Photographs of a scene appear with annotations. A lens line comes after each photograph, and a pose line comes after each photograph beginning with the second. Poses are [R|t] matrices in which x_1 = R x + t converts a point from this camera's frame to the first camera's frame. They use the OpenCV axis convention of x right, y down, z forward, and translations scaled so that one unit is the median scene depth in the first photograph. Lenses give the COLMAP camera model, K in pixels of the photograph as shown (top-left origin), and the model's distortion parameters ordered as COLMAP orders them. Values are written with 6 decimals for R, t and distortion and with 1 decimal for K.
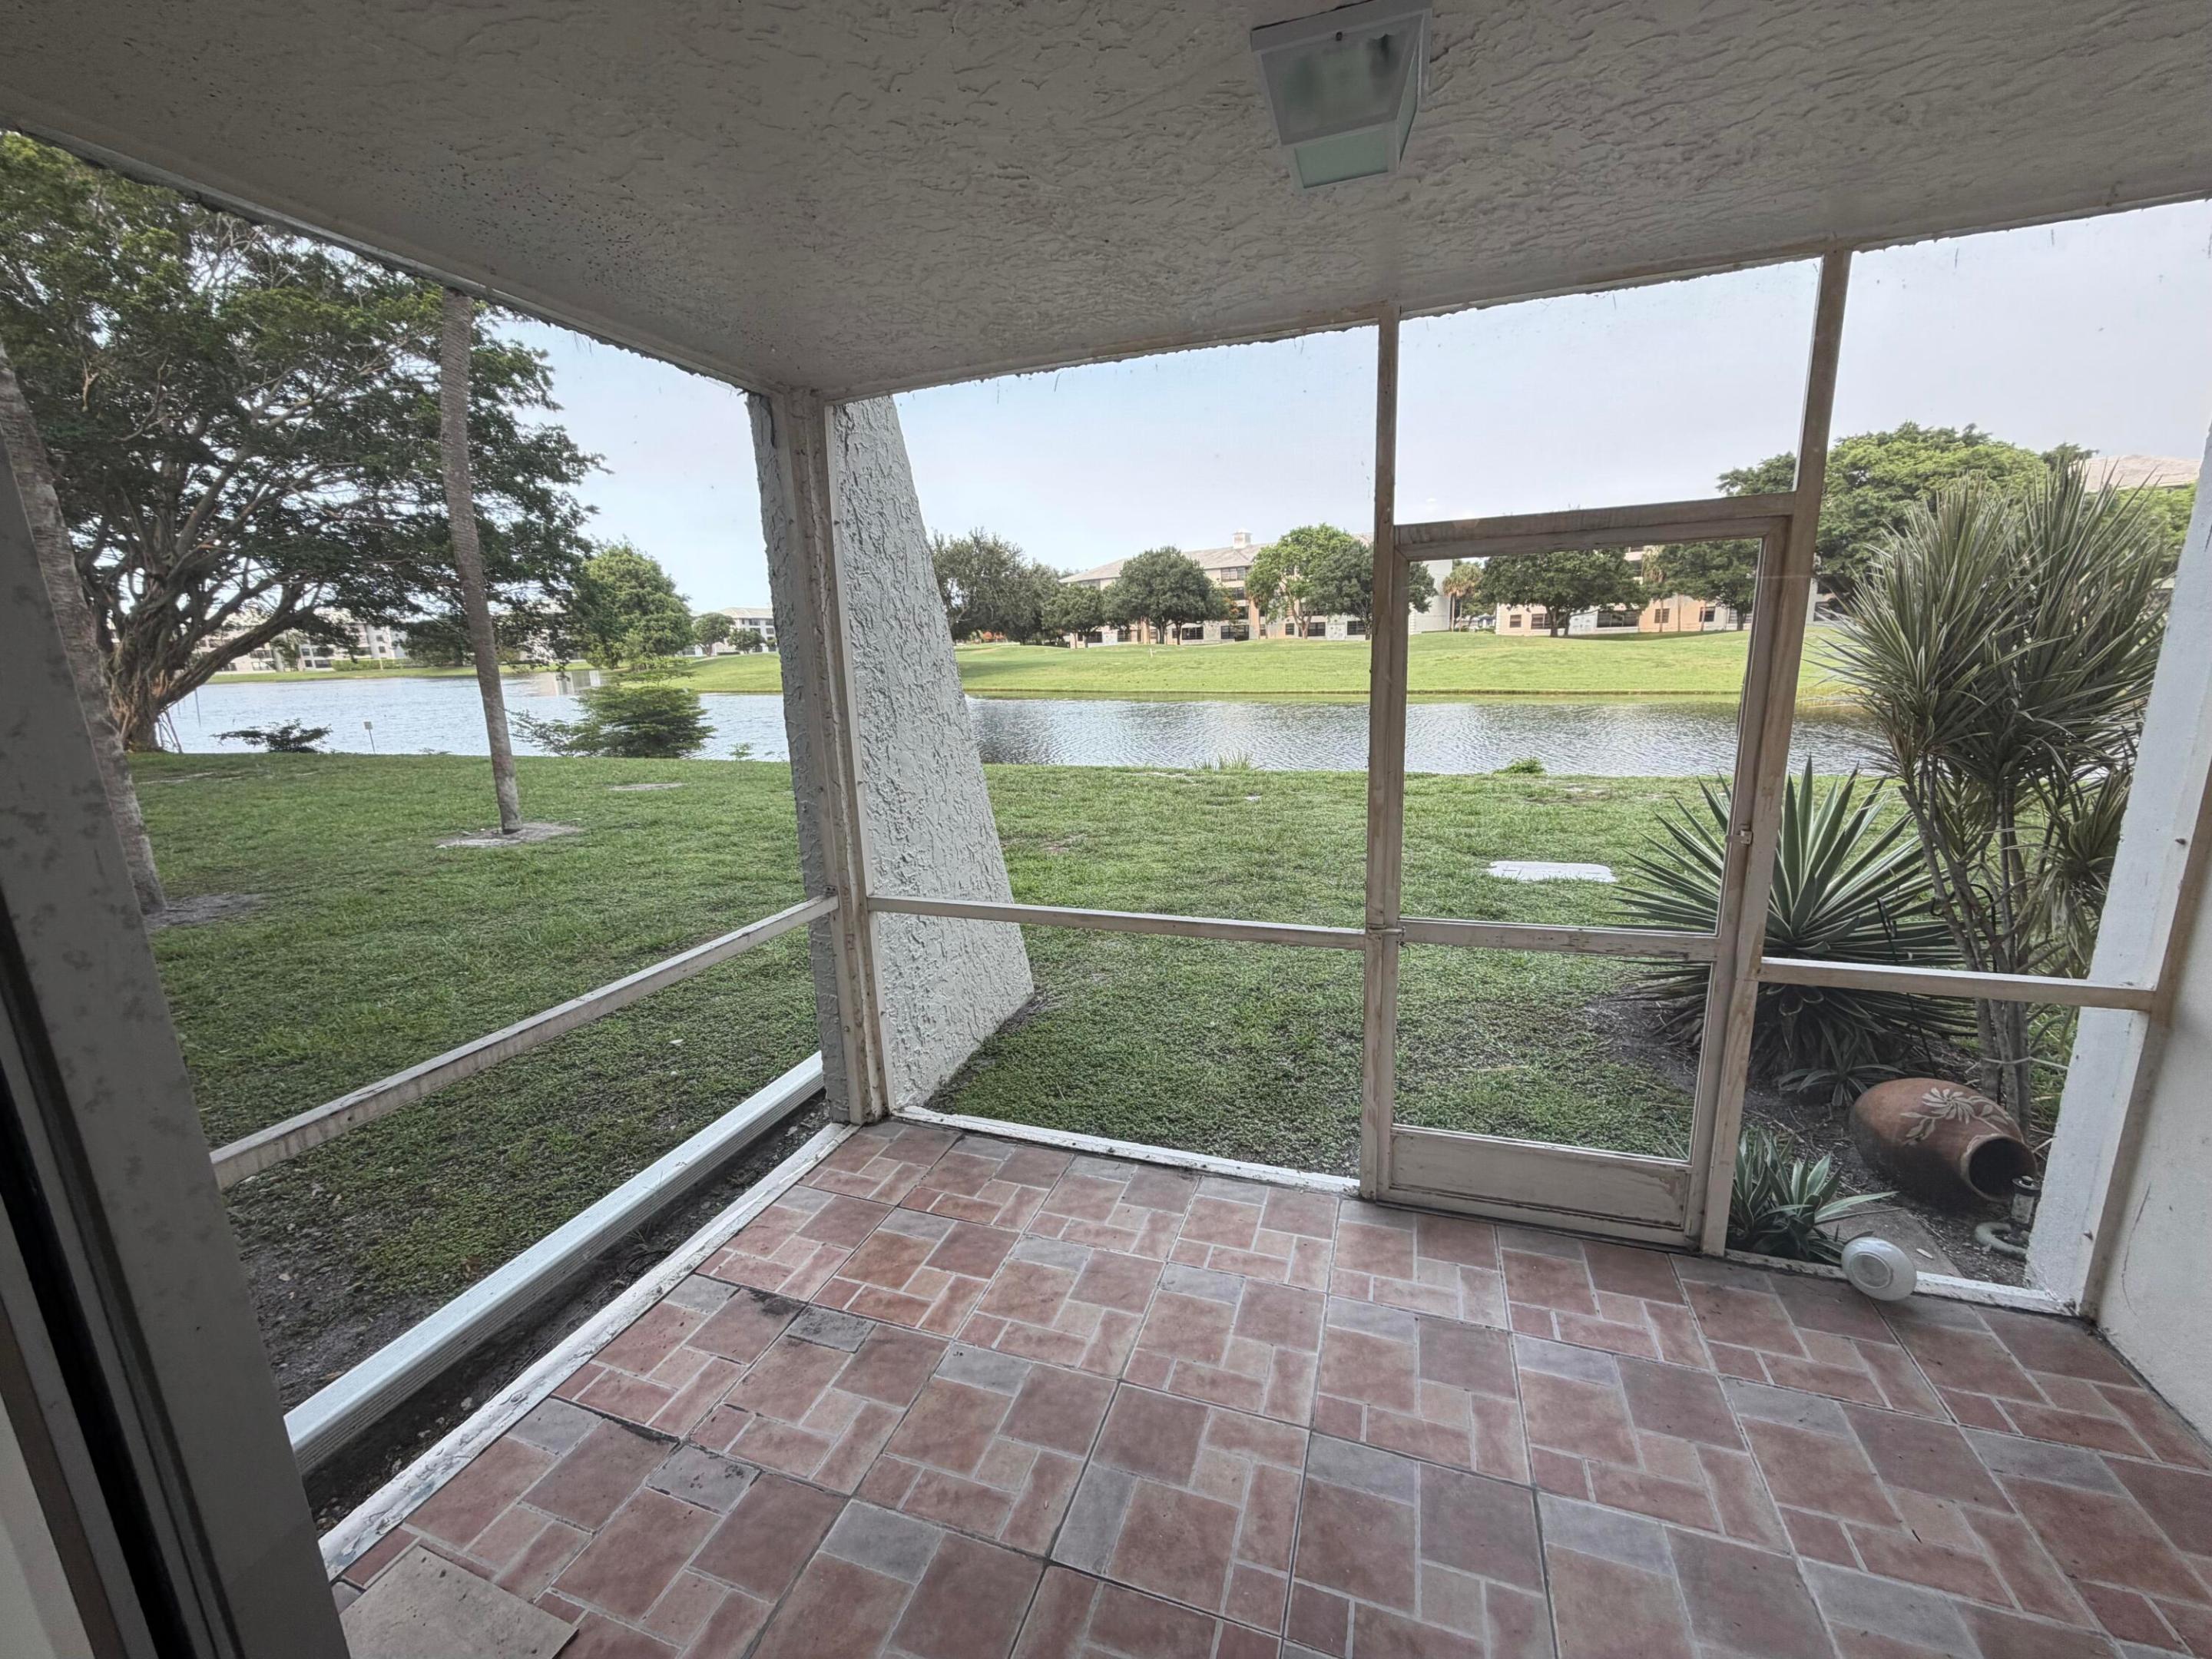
lens RADIAL K [[881.5, 0, 1101.4], [0, 881.5, 827.8], [0, 0, 1]] dist [0.000242, 0.000421]
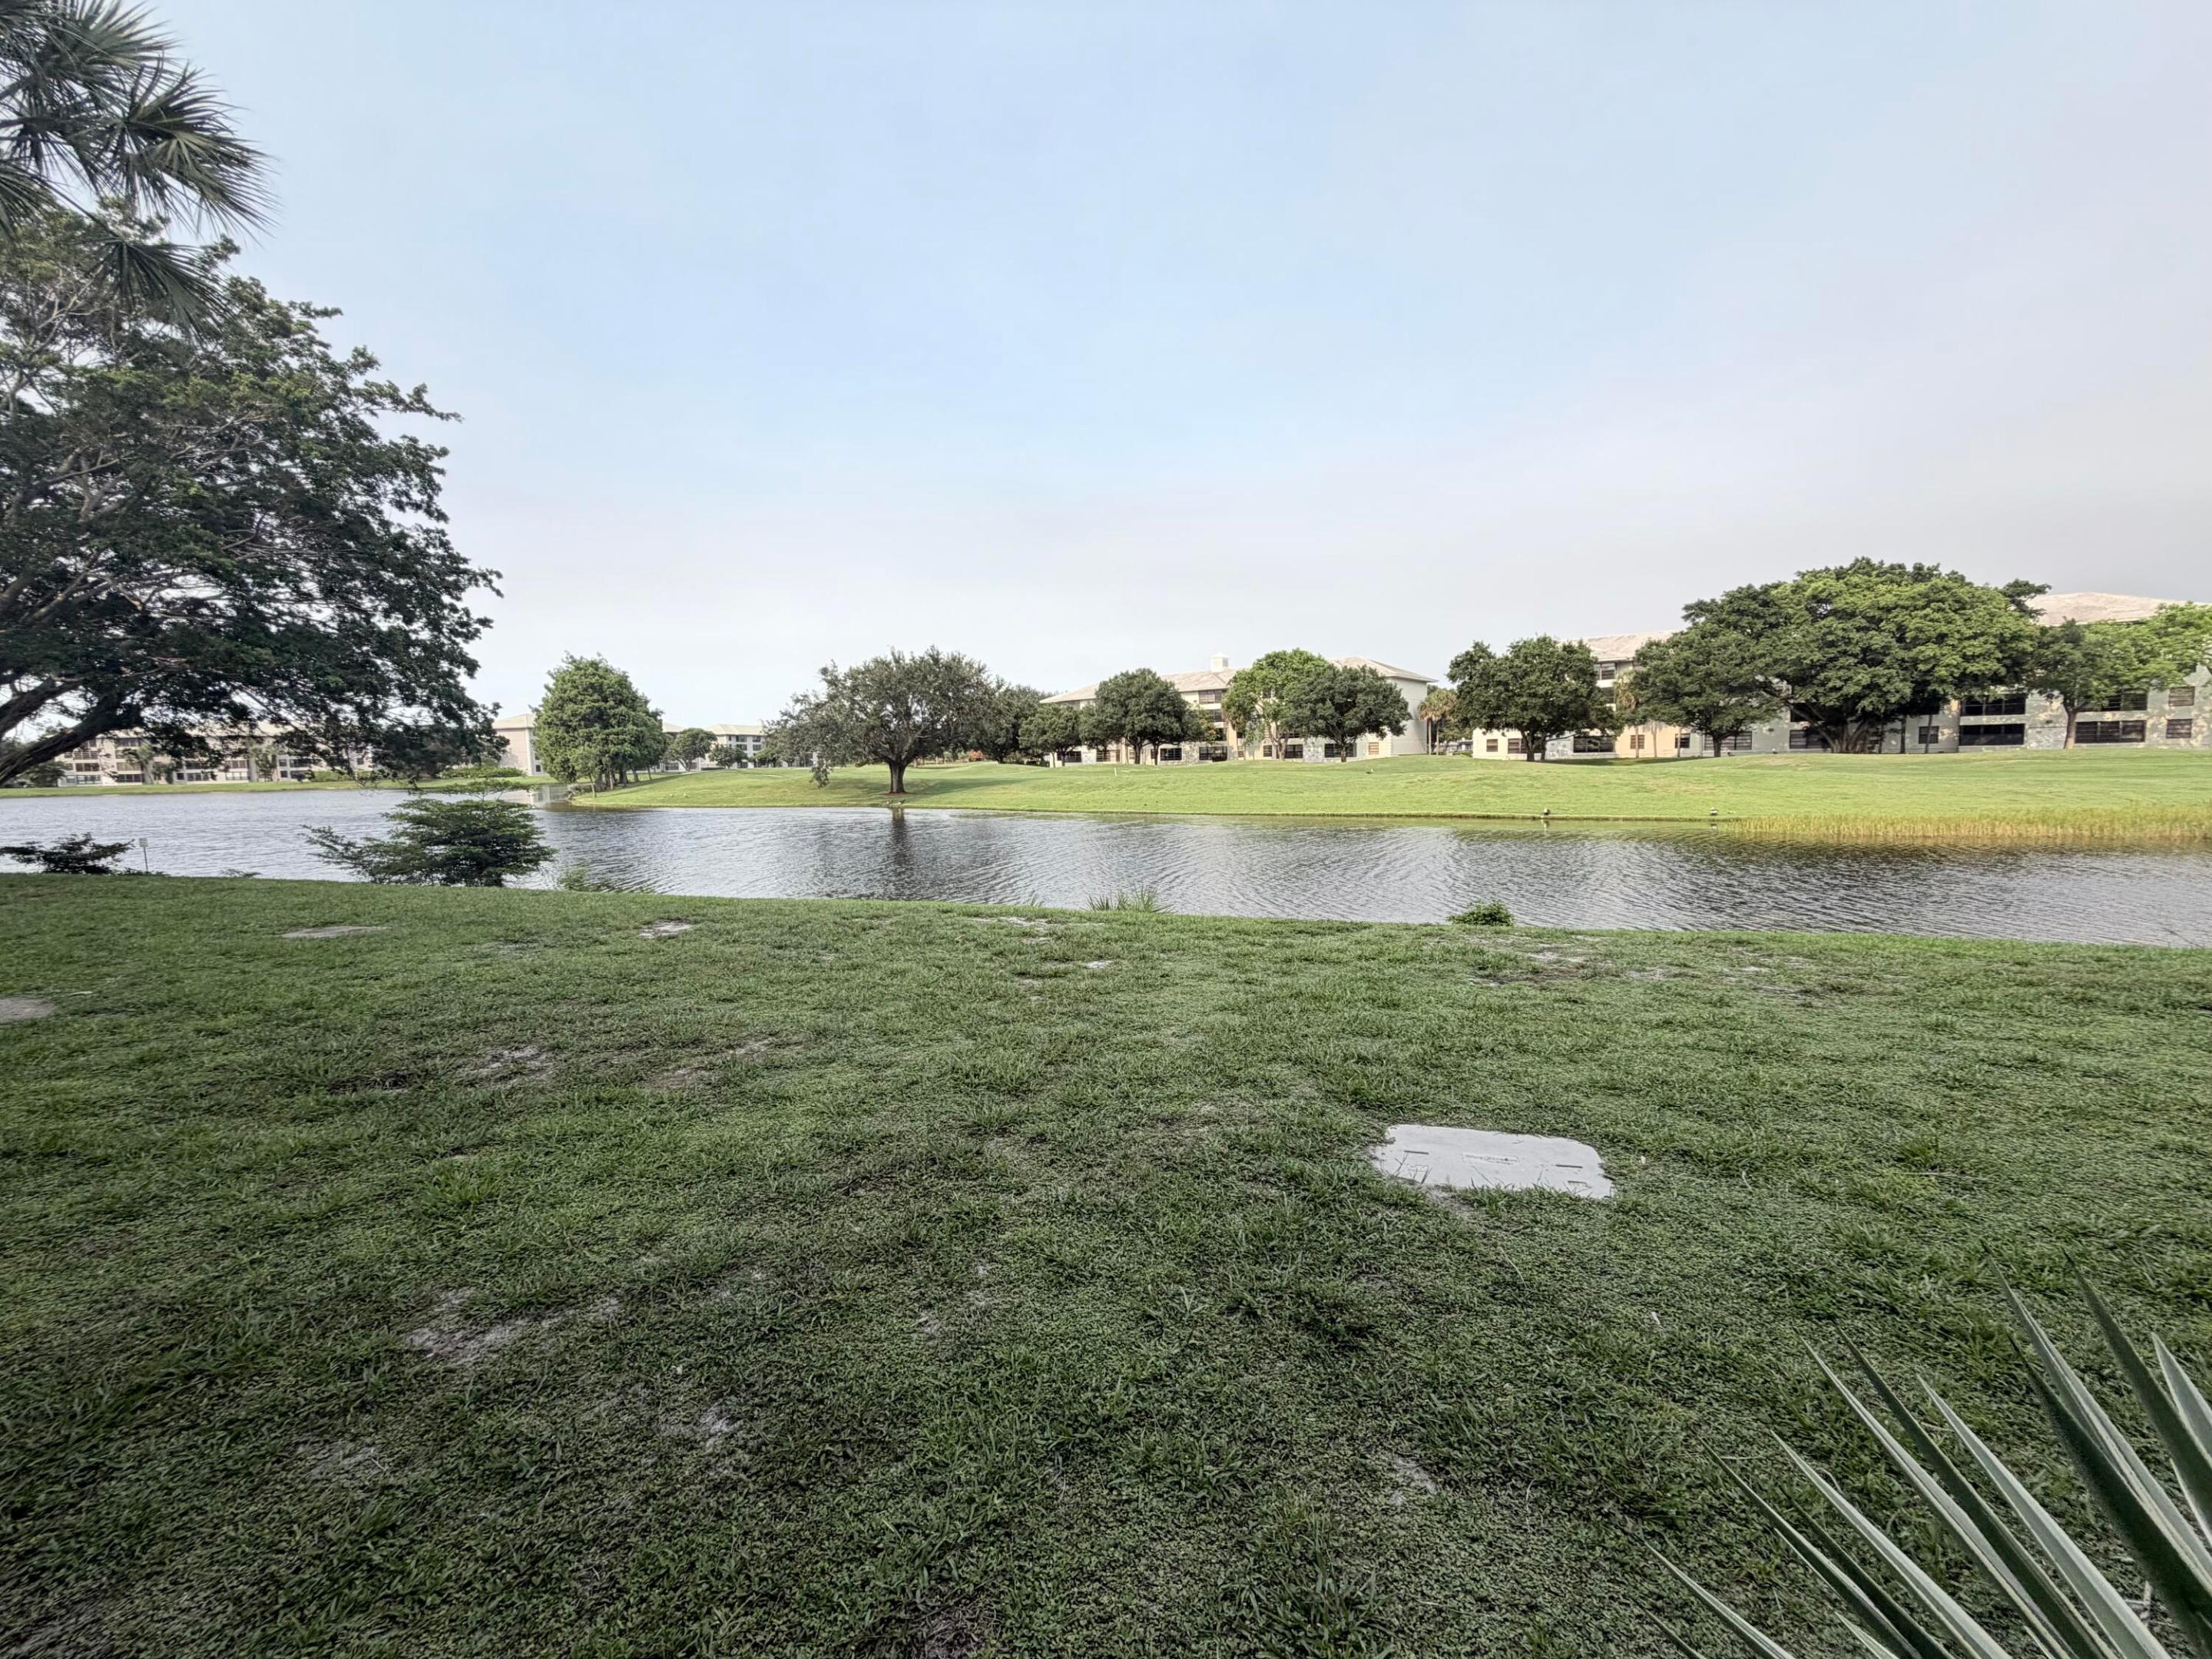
lens RADIAL K [[881.5, 0, 1101.4], [0, 881.5, 827.8], [0, 0, 1]] dist [0.000242, 0.000421]
pose [[0.999881, 0.010655, 0.011150, 0.332453], [-0.009073, 0.991020, -0.133406, -0.097268], [-0.012471, 0.133289, 0.990999, 0.556967]]
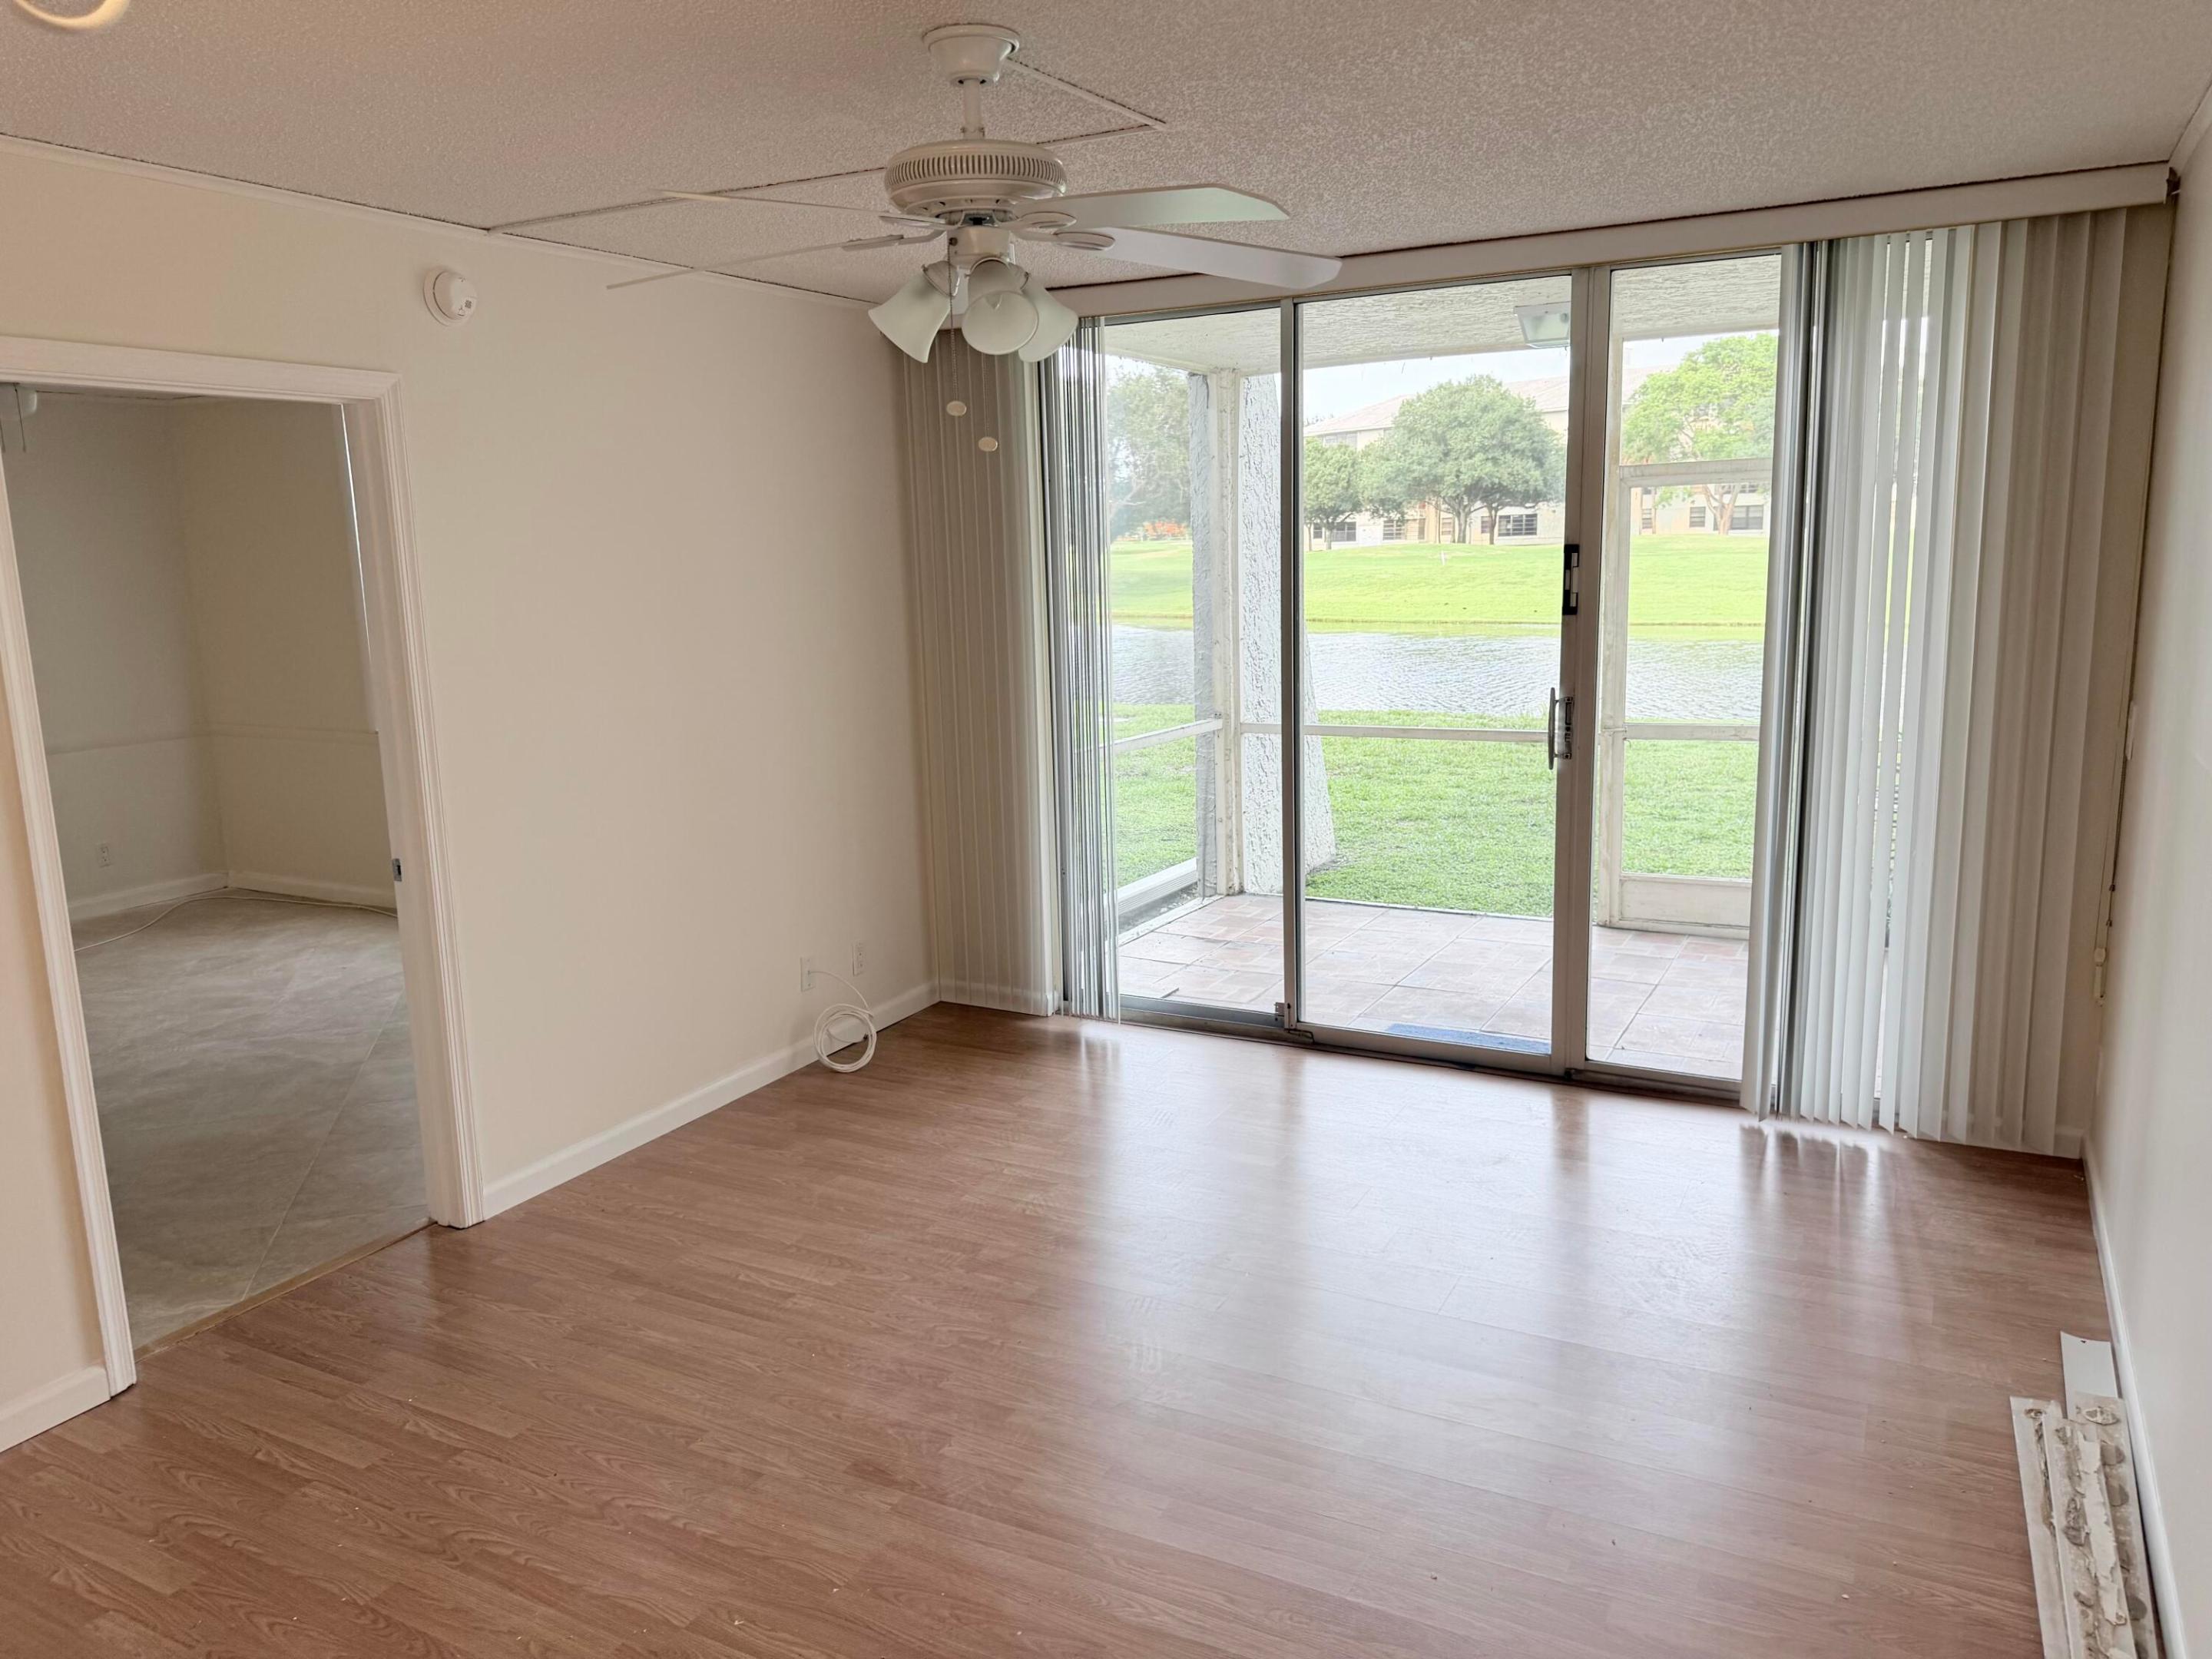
lens RADIAL K [[1553.8, 0, 1121.4], [0, 1553.8, 821.4], [0, 0, 1]] dist [0.098128, -0.110213]
pose [[0.989649, 0.033867, -0.139459, -0.058883], [-0.037834, 0.998948, -0.025895, 0.170694], [0.138435, 0.030903, 0.989889, -0.807406]]
